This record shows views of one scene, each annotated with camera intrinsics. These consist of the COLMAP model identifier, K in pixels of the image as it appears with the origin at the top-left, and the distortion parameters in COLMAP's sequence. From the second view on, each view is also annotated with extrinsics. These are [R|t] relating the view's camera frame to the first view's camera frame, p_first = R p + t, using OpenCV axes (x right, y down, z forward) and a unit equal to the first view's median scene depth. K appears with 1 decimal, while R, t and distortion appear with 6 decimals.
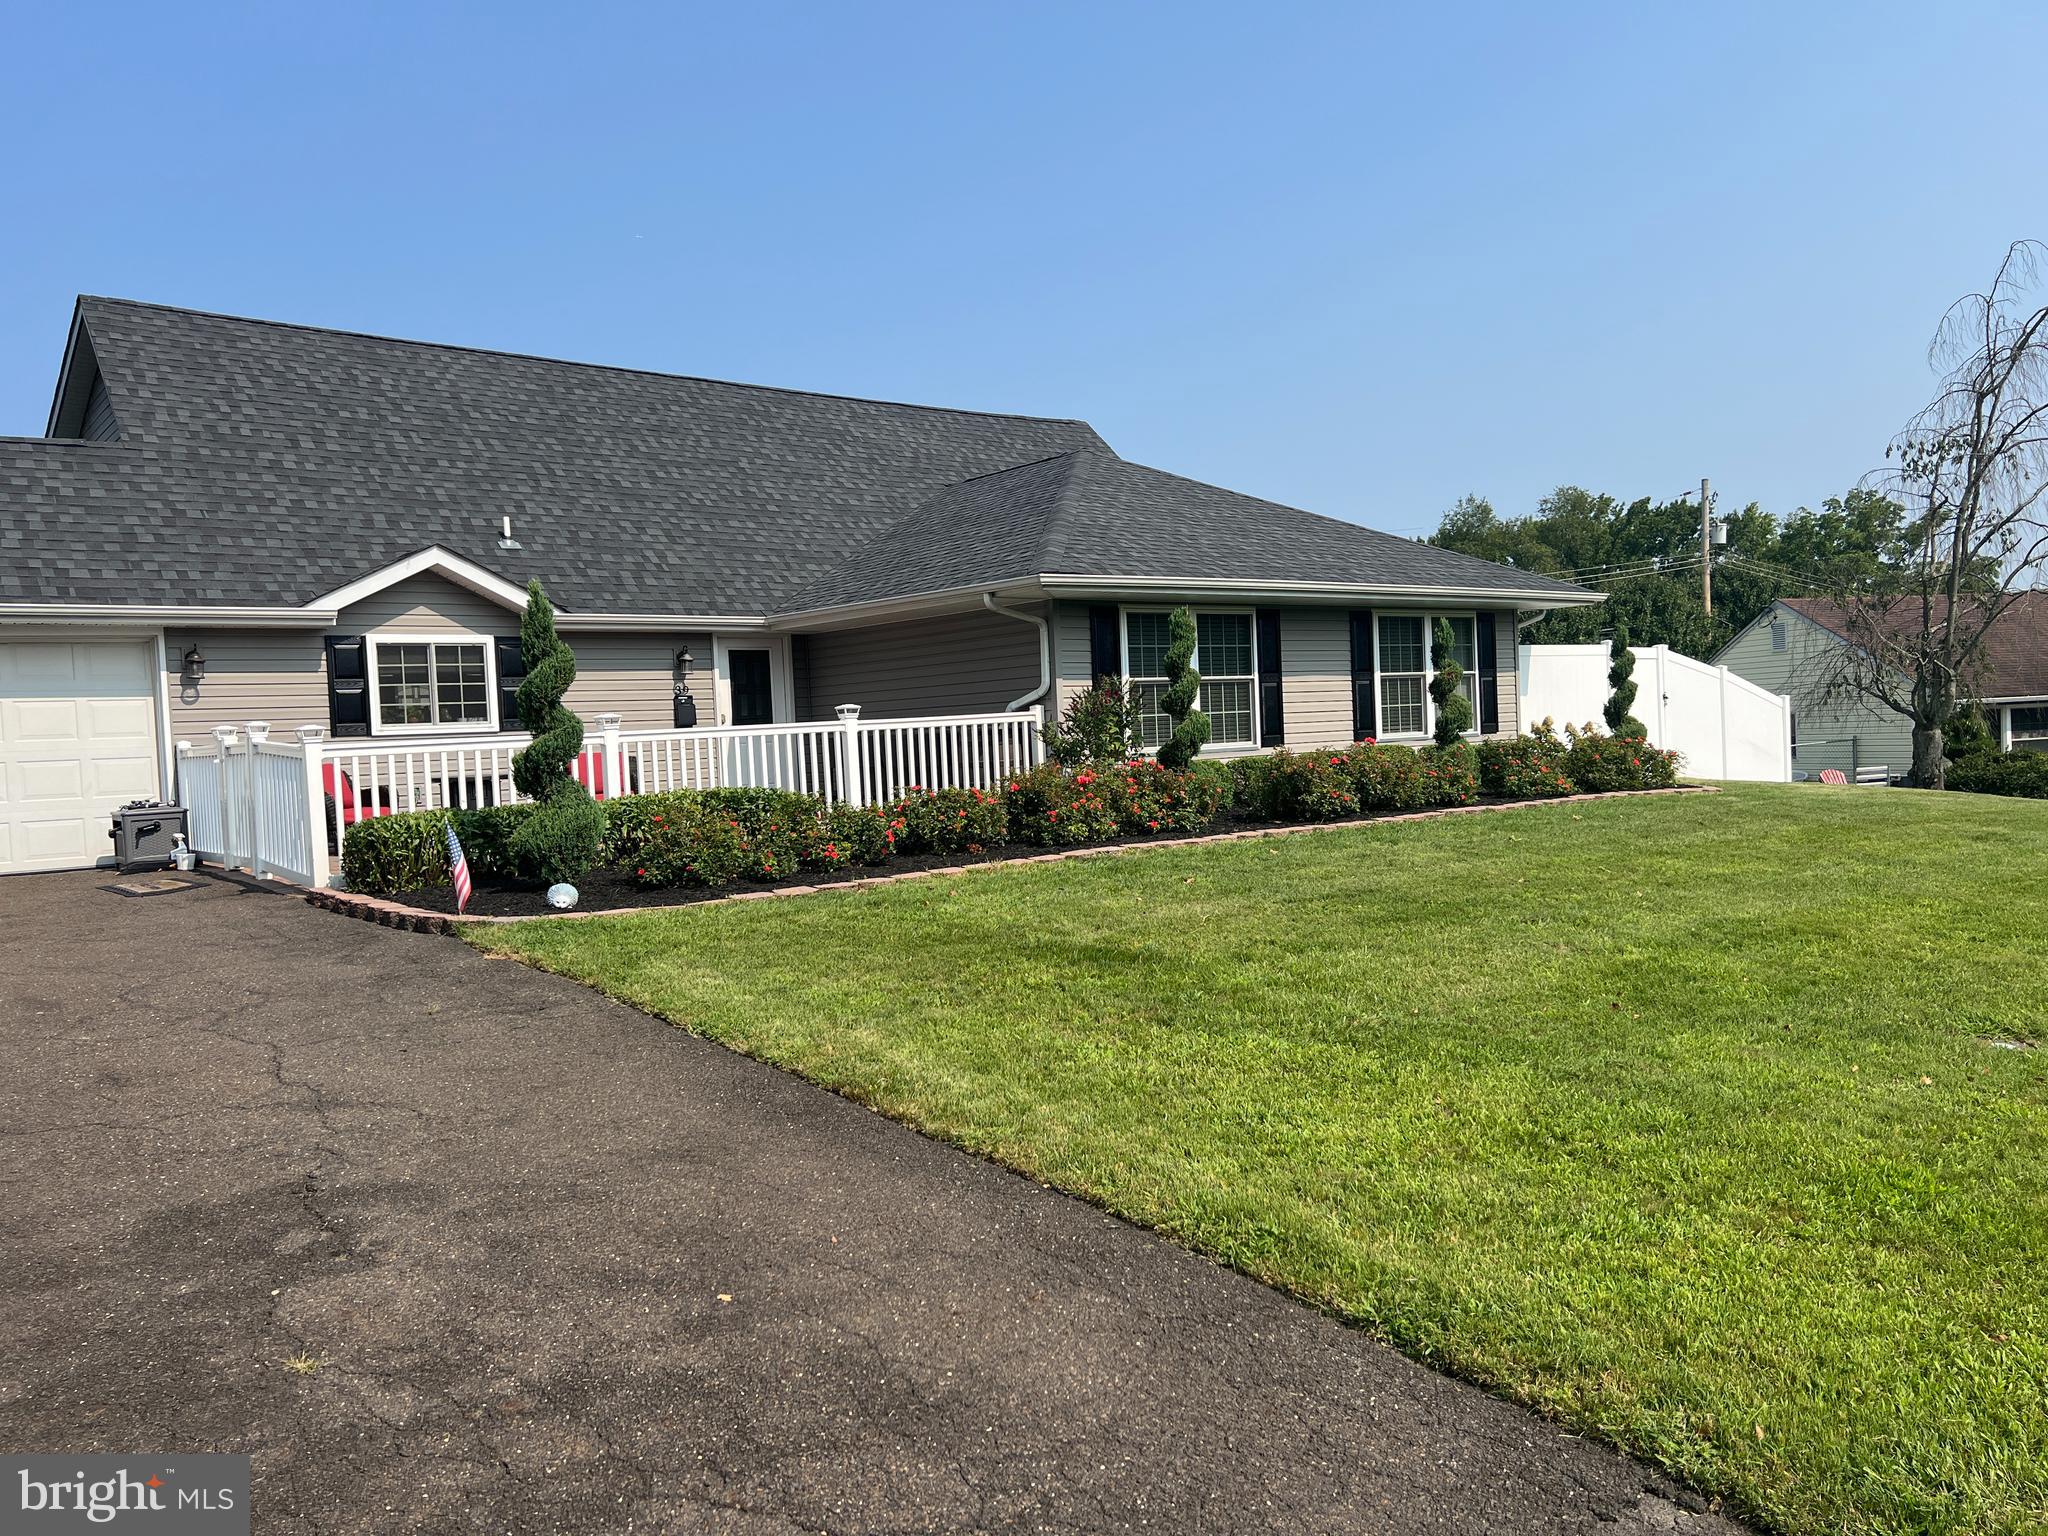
lens RADIAL K [[1567.0, 0, 1041.2], [0, 1567.0, 771.1], [0, 0, 1]] dist [0.053745, -0.069221]
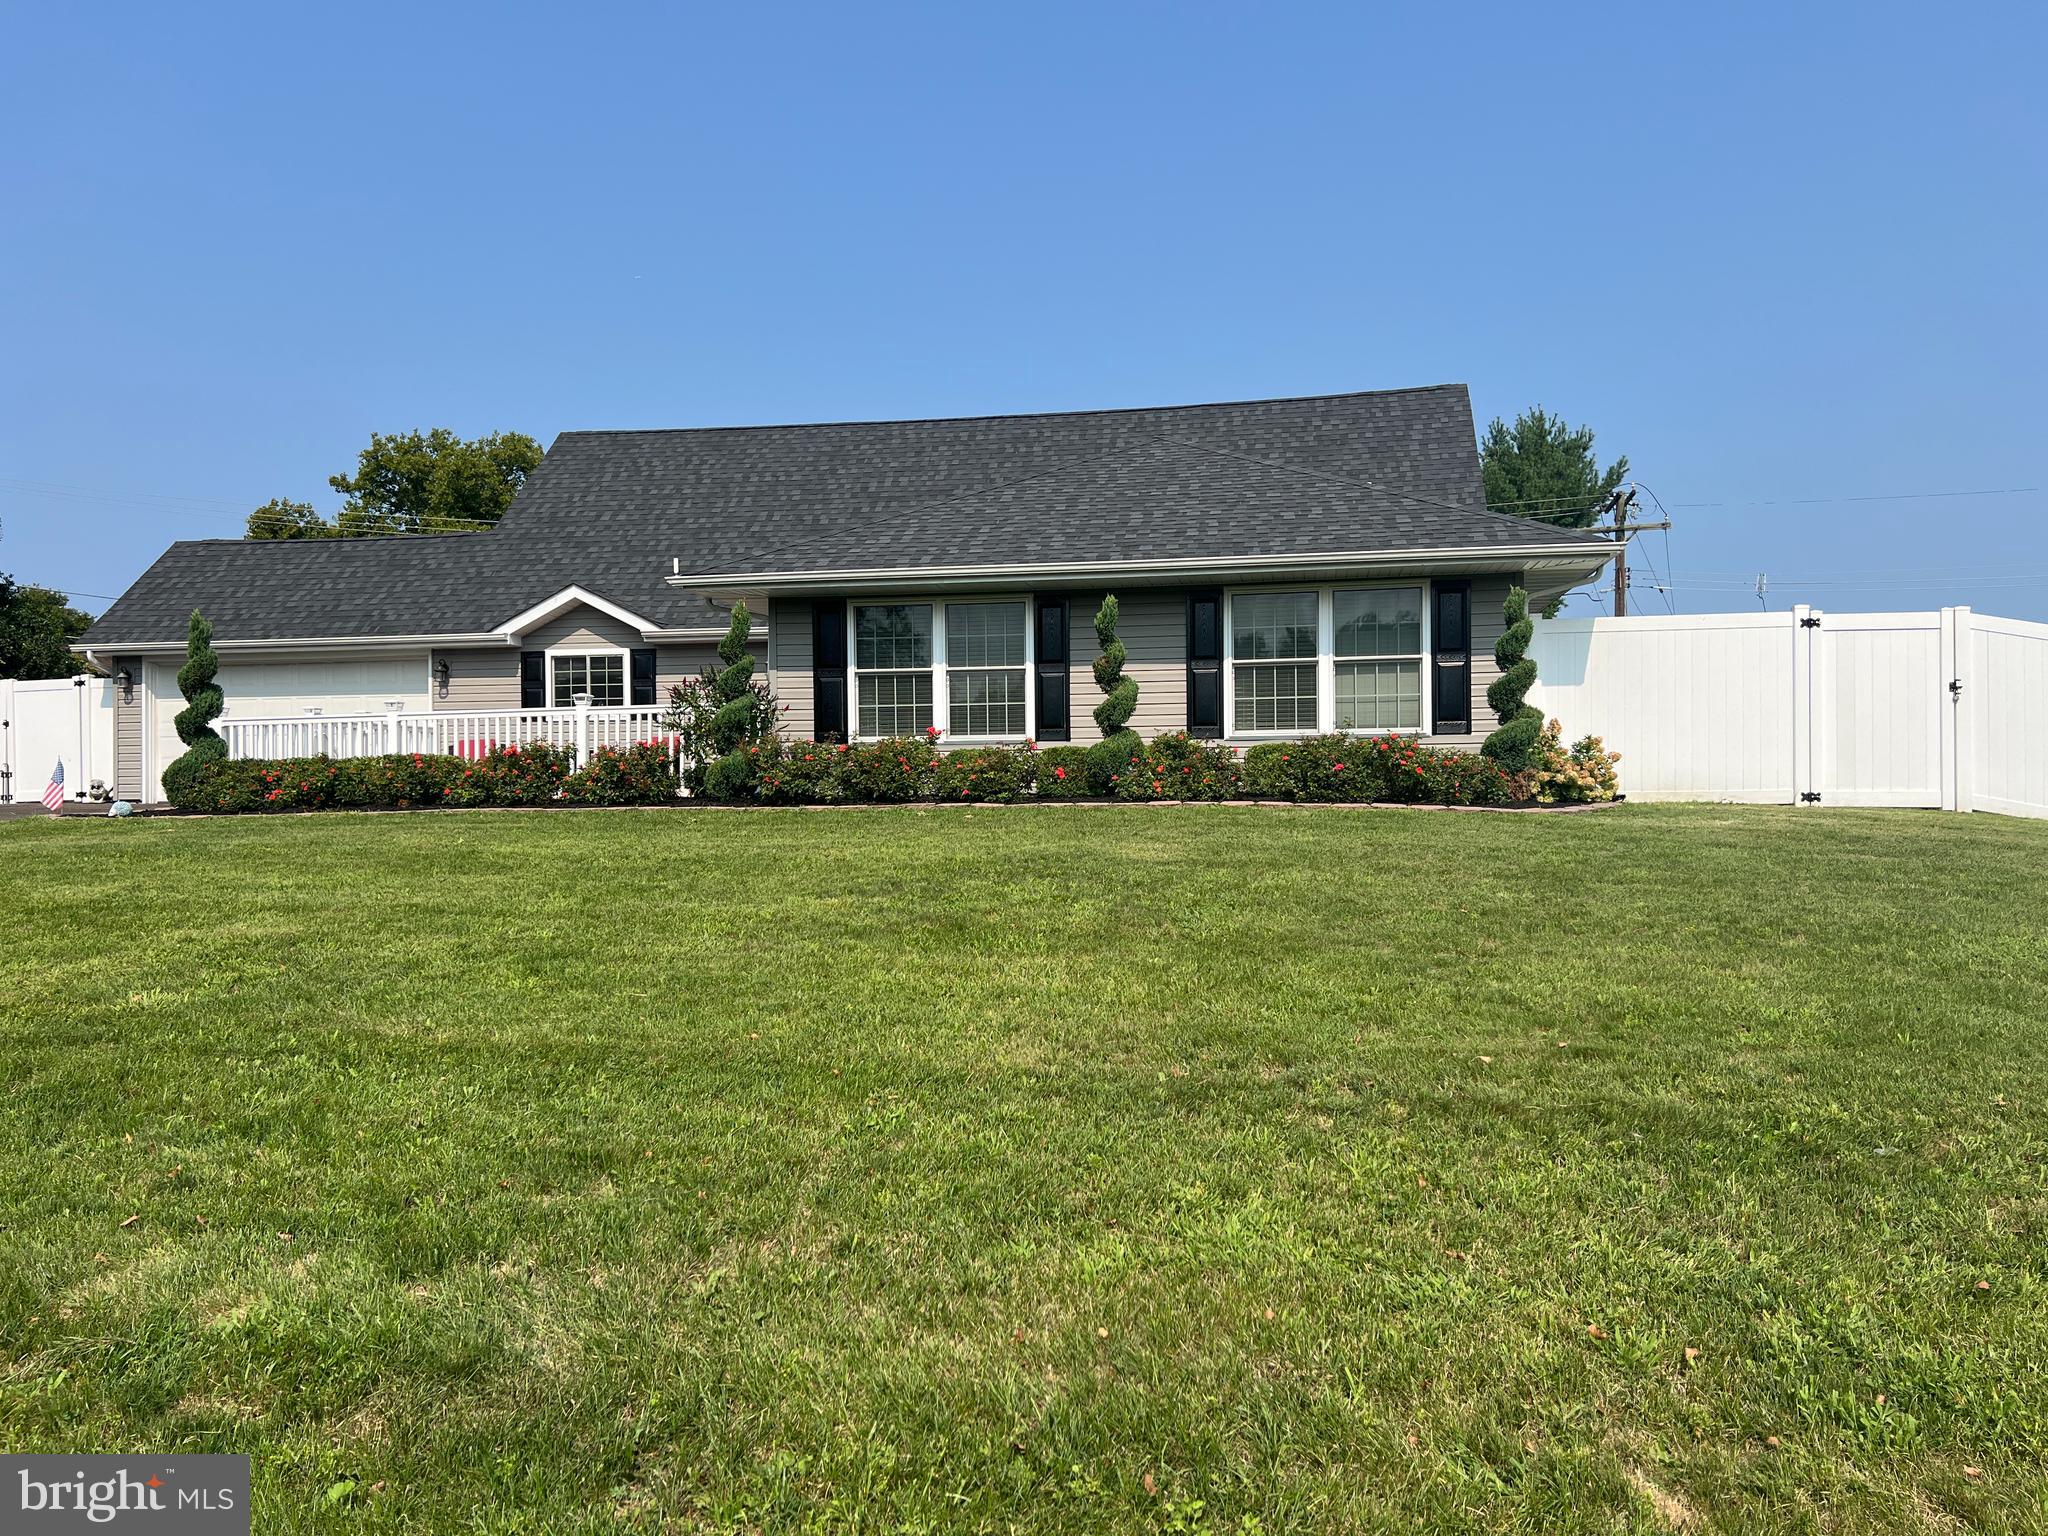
lens RADIAL K [[1567.0, 0, 1032.2], [0, 1567.0, 789.2], [0, 0, 1]] dist [0.053745, -0.069221]
pose [[0.644714, 0.037643, -0.763496, 0.934092], [-0.037508, 0.999142, 0.017589, -0.002524], [0.763503, 0.017297, 0.645572, 0.412406]]
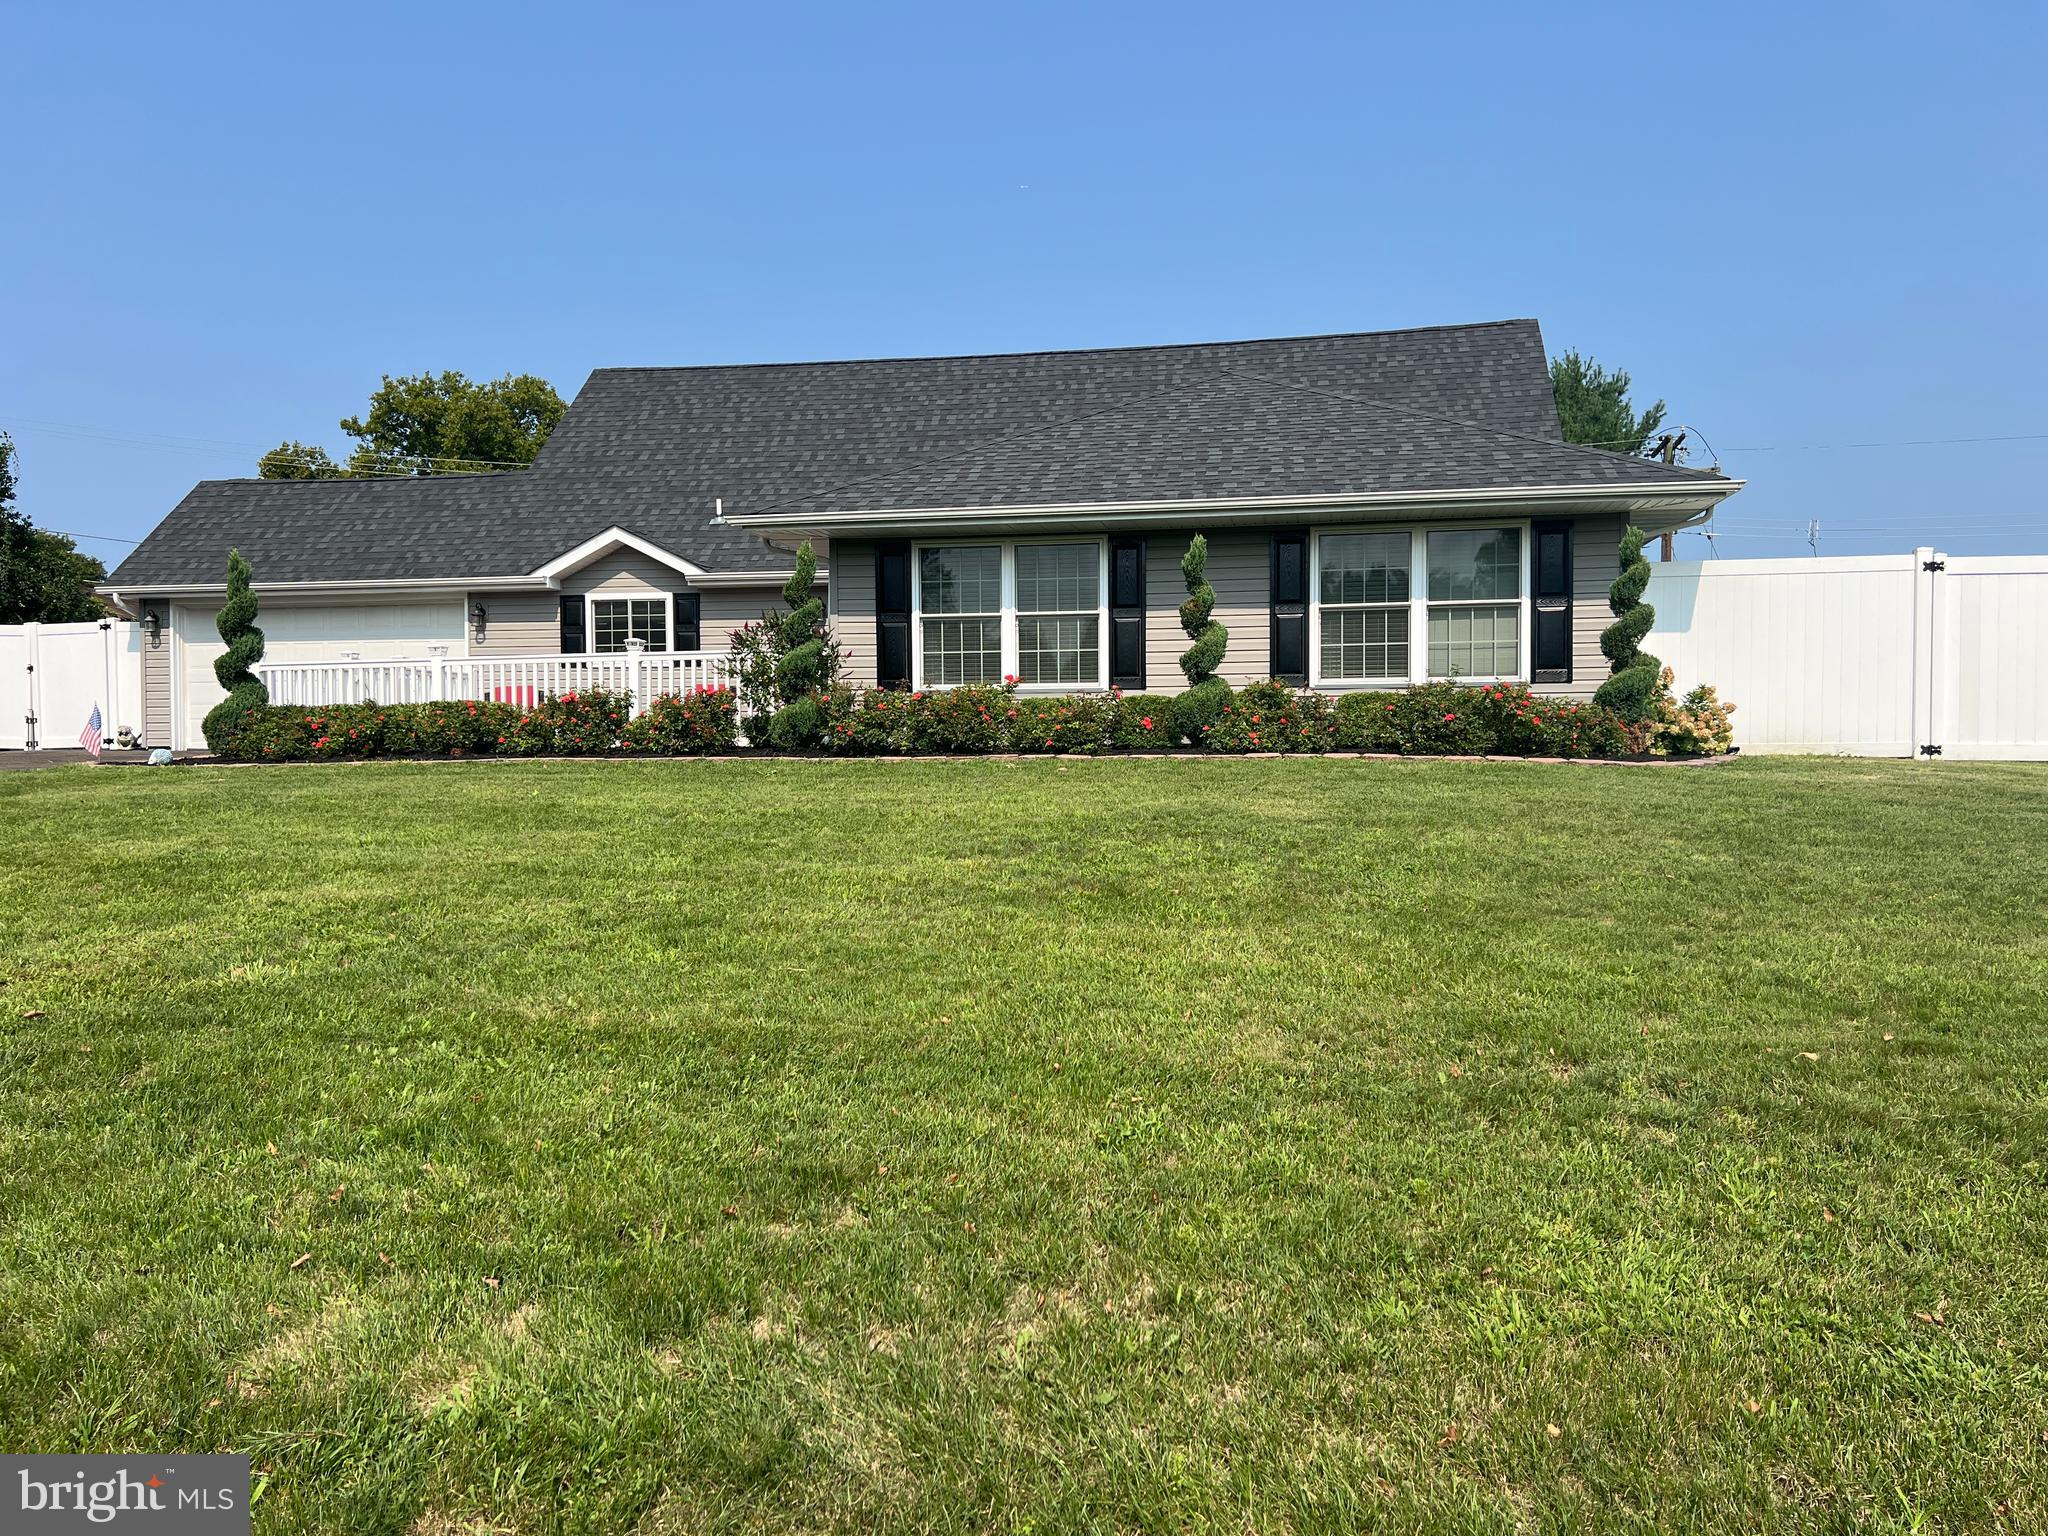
lens RADIAL K [[1567.0, 0, 1027.3], [0, 1567.0, 782.6], [0, 0, 1]] dist [0.053745, -0.069221]
pose [[0.639918, 0.061309, -0.765994, 0.873927], [-0.040525, 0.998118, 0.046033, -0.000766], [0.767374, 0.001585, 0.641198, 0.406565]]
